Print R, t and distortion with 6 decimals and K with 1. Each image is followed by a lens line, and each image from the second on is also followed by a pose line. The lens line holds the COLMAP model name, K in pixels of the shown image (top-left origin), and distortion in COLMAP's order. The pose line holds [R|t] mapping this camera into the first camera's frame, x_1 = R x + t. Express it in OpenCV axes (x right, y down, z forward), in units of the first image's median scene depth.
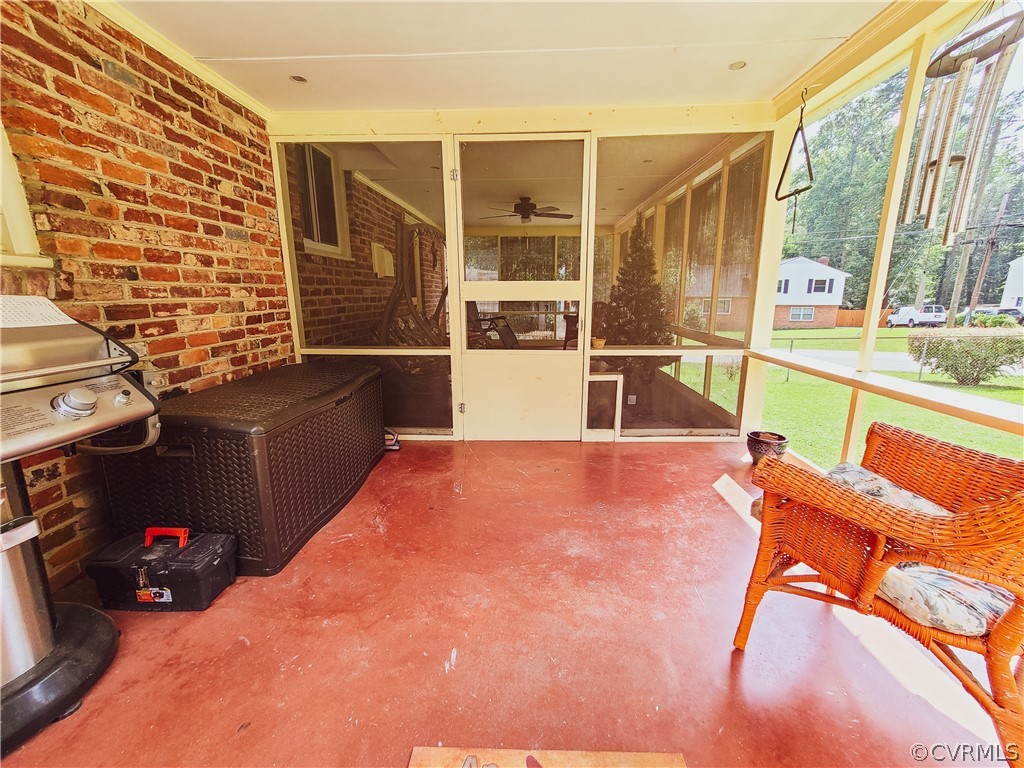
lens RADIAL K [[420.7, 0, 515.3], [0, 420.7, 380.0], [0, 0, 1]] dist [-0.021766, 0.013012]
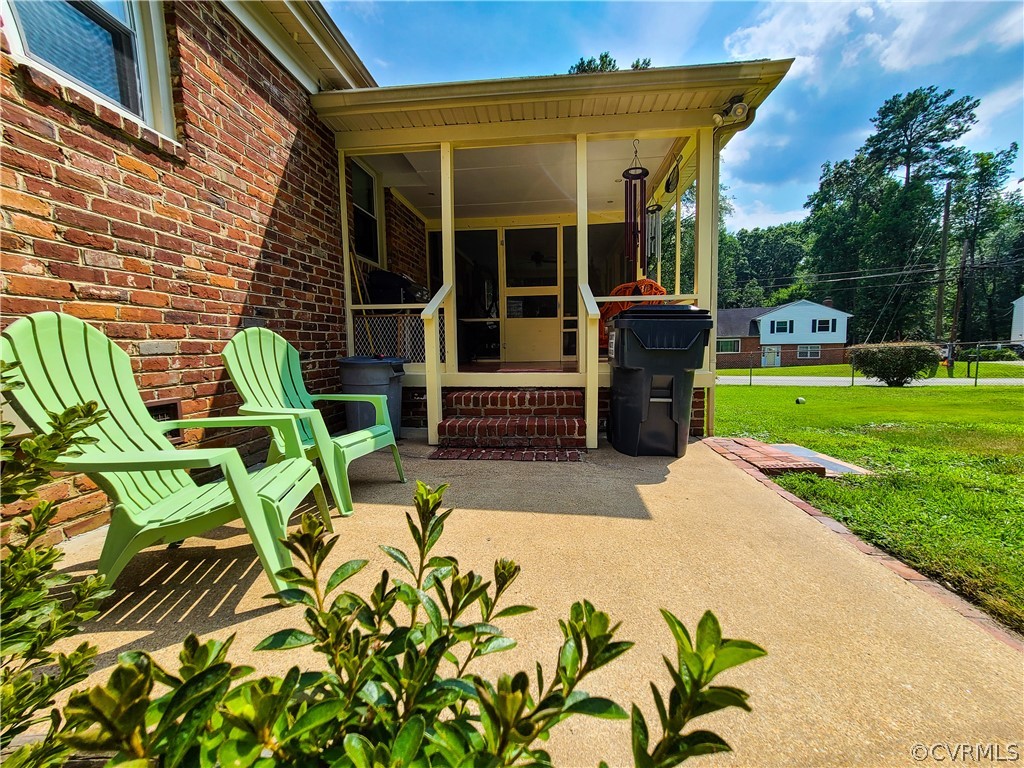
lens RADIAL K [[420.7, 0, 515.3], [0, 420.7, 380.0], [0, 0, 1]] dist [-0.021766, 0.013012]
pose [[0.998231, -0.005618, -0.059183, 0.080204], [-0.001414, 0.992999, -0.118111, 0.702971], [0.059433, 0.117986, 0.991235, -1.574952]]
